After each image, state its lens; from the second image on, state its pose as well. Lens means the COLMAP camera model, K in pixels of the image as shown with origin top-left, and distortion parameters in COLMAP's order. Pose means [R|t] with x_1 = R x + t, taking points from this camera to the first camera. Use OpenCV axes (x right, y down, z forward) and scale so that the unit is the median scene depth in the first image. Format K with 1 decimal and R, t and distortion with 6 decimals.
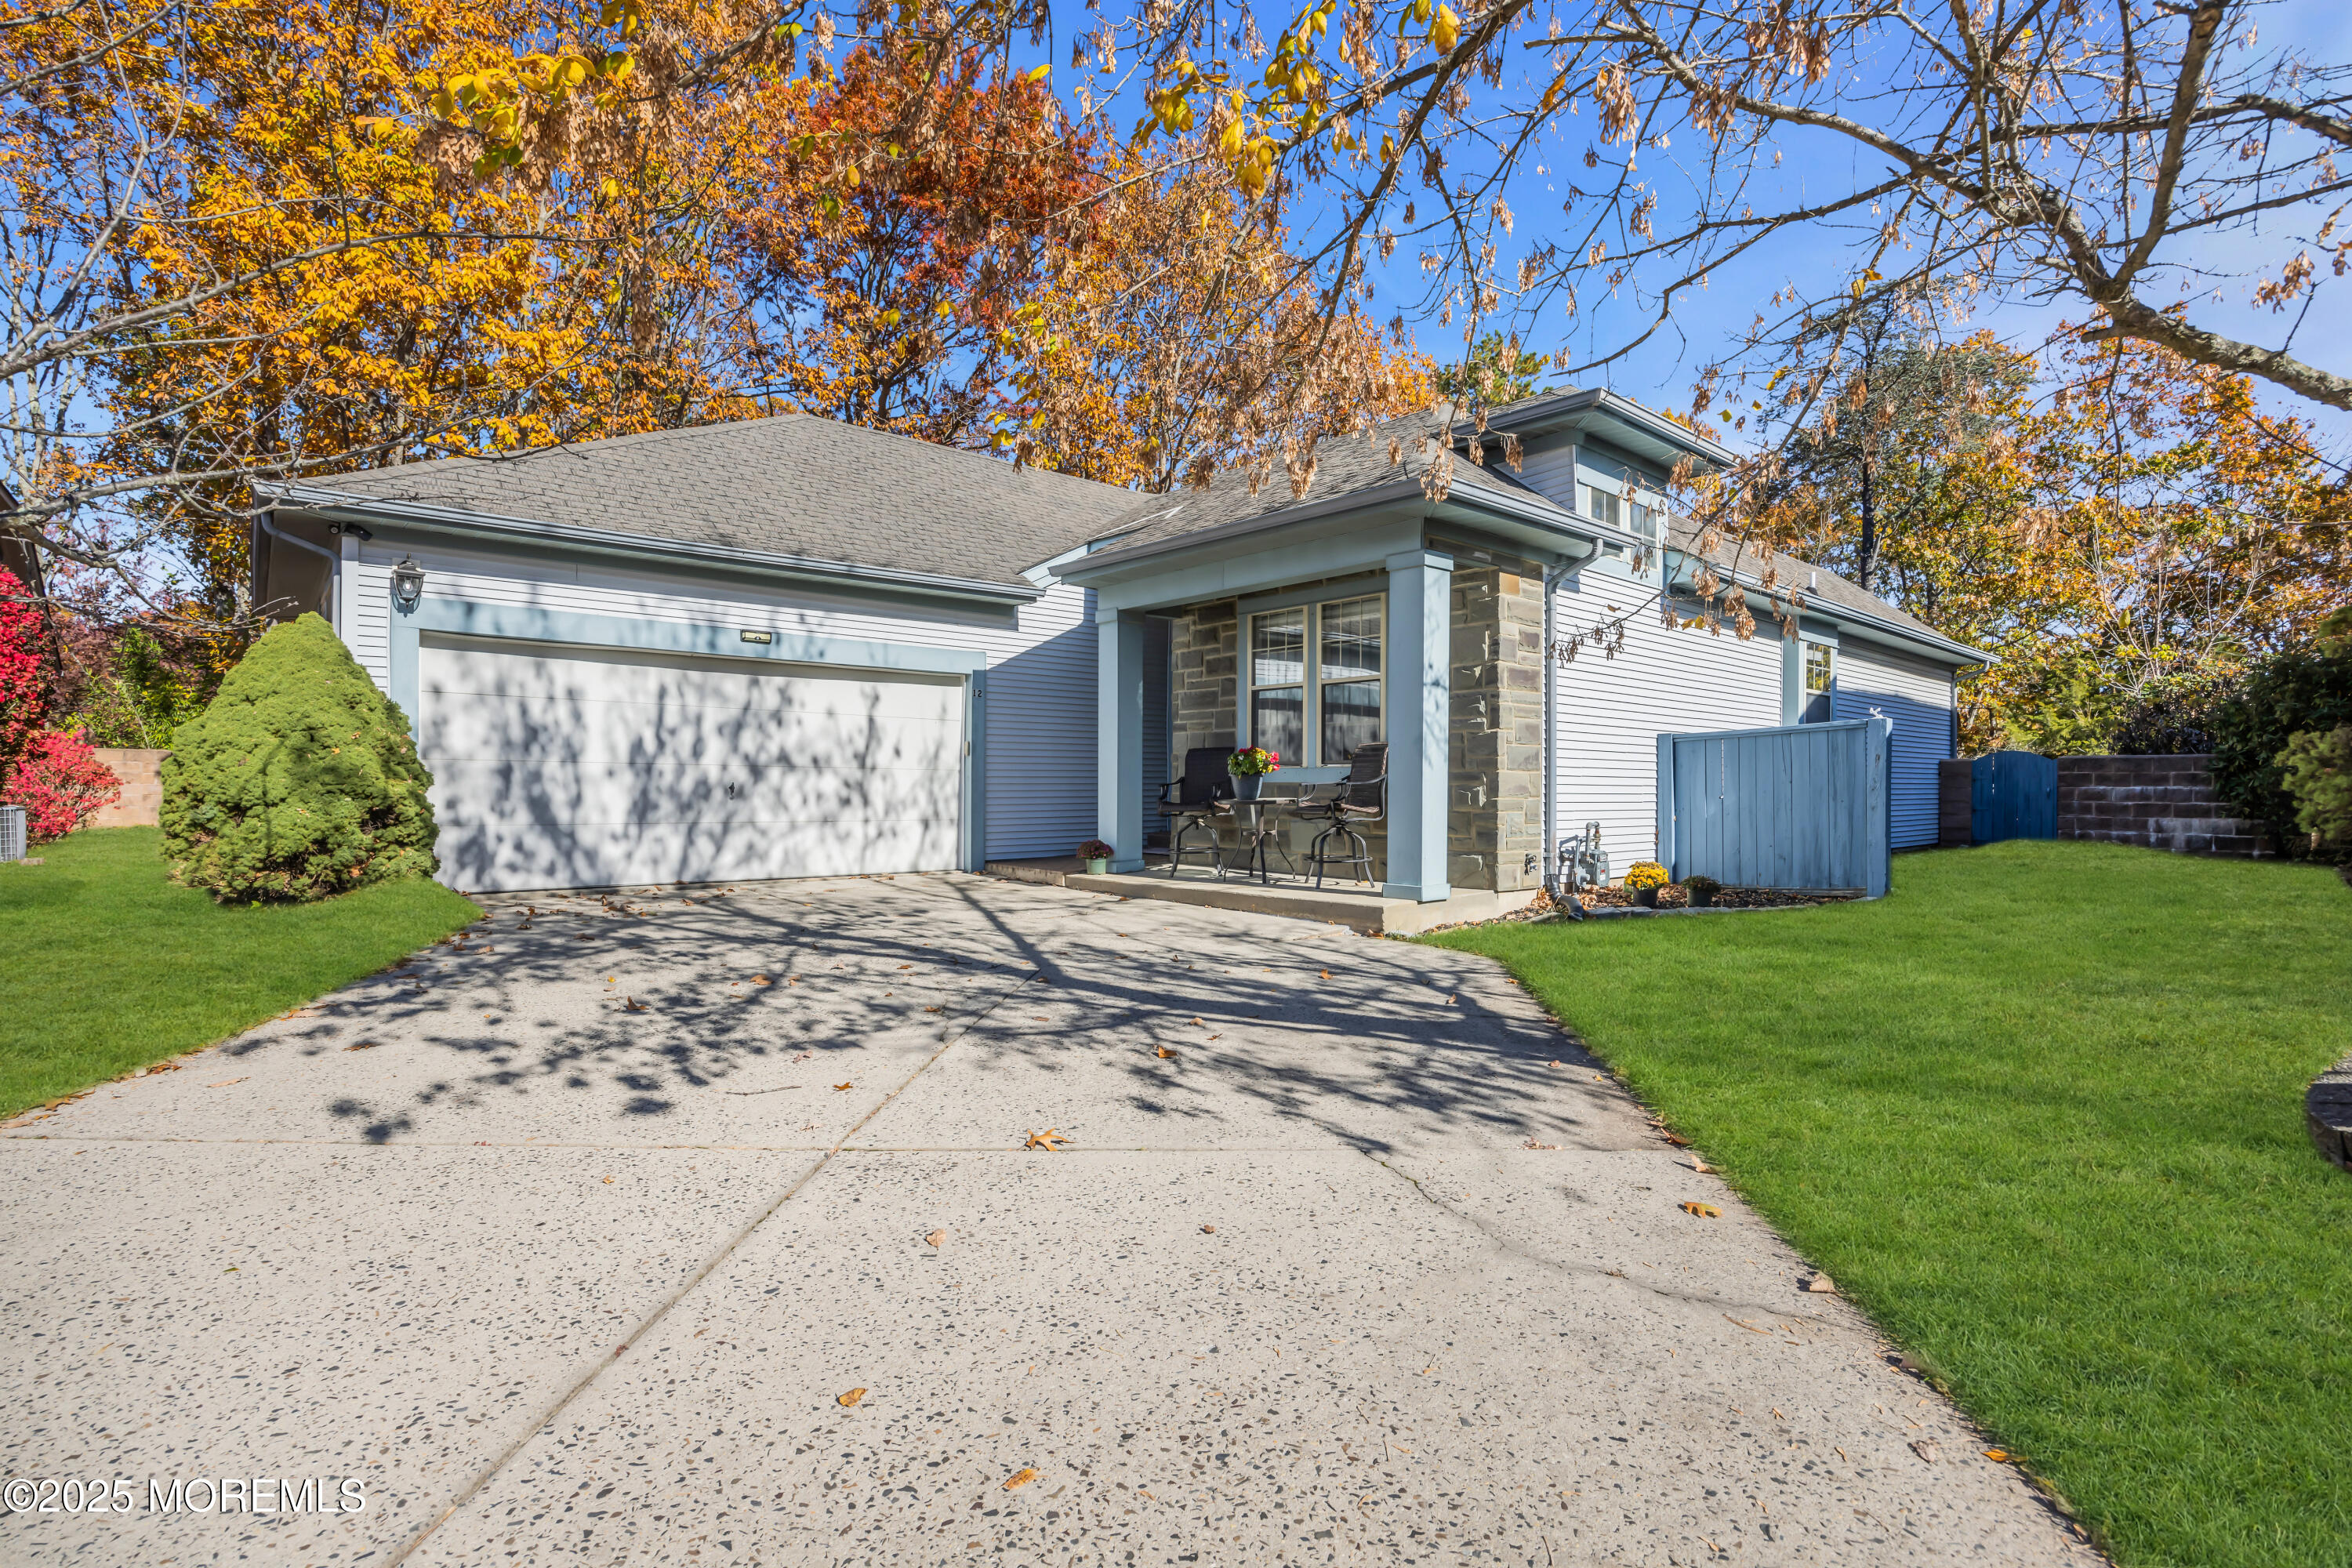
lens RADIAL K [[1110.9, 0, 1177.1], [0, 1110.9, 787.6], [0, 0, 1]] dist [-0.000911, -0.000013]
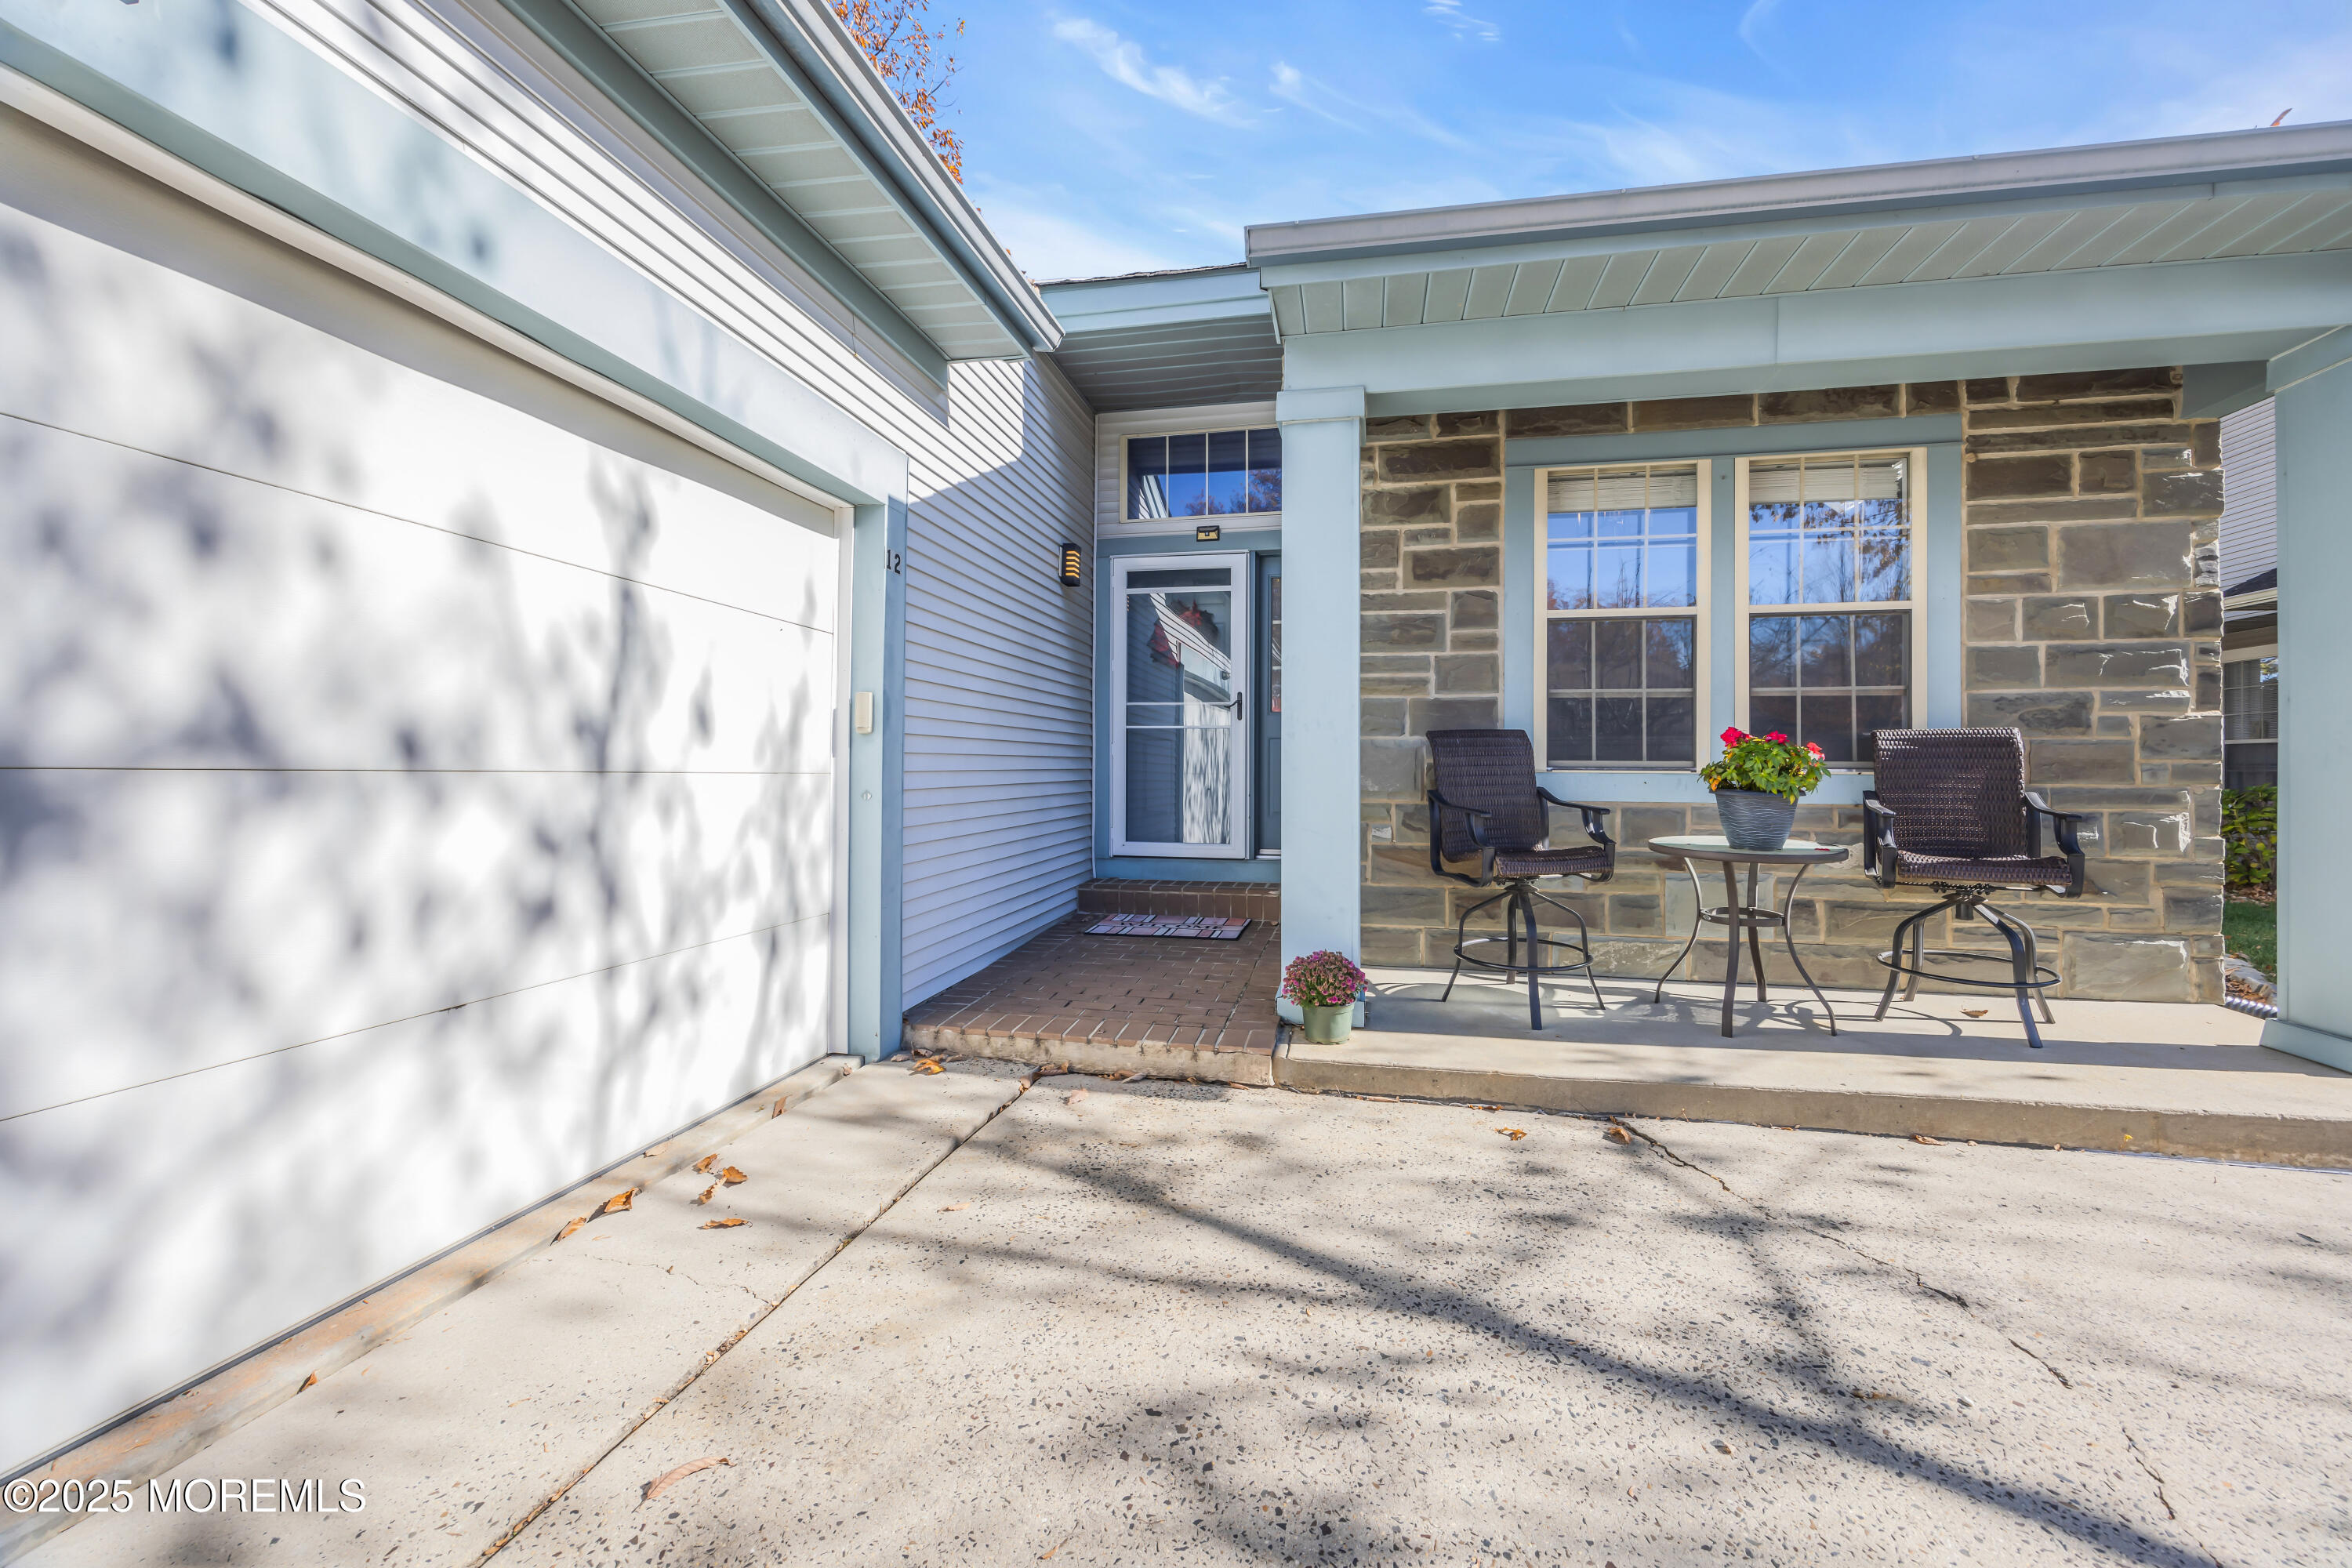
lens RADIAL K [[926.8, 0, 1186.4], [0, 926.8, 770.7], [0, 0, 1]] dist [0.004065, 0.000225]
pose [[0.783831, -0.002907, 0.620968, -0.312131], [-0.000163, 0.999988, 0.004888, -0.019663], [-0.620975, -0.003933, 0.783821, 0.744697]]
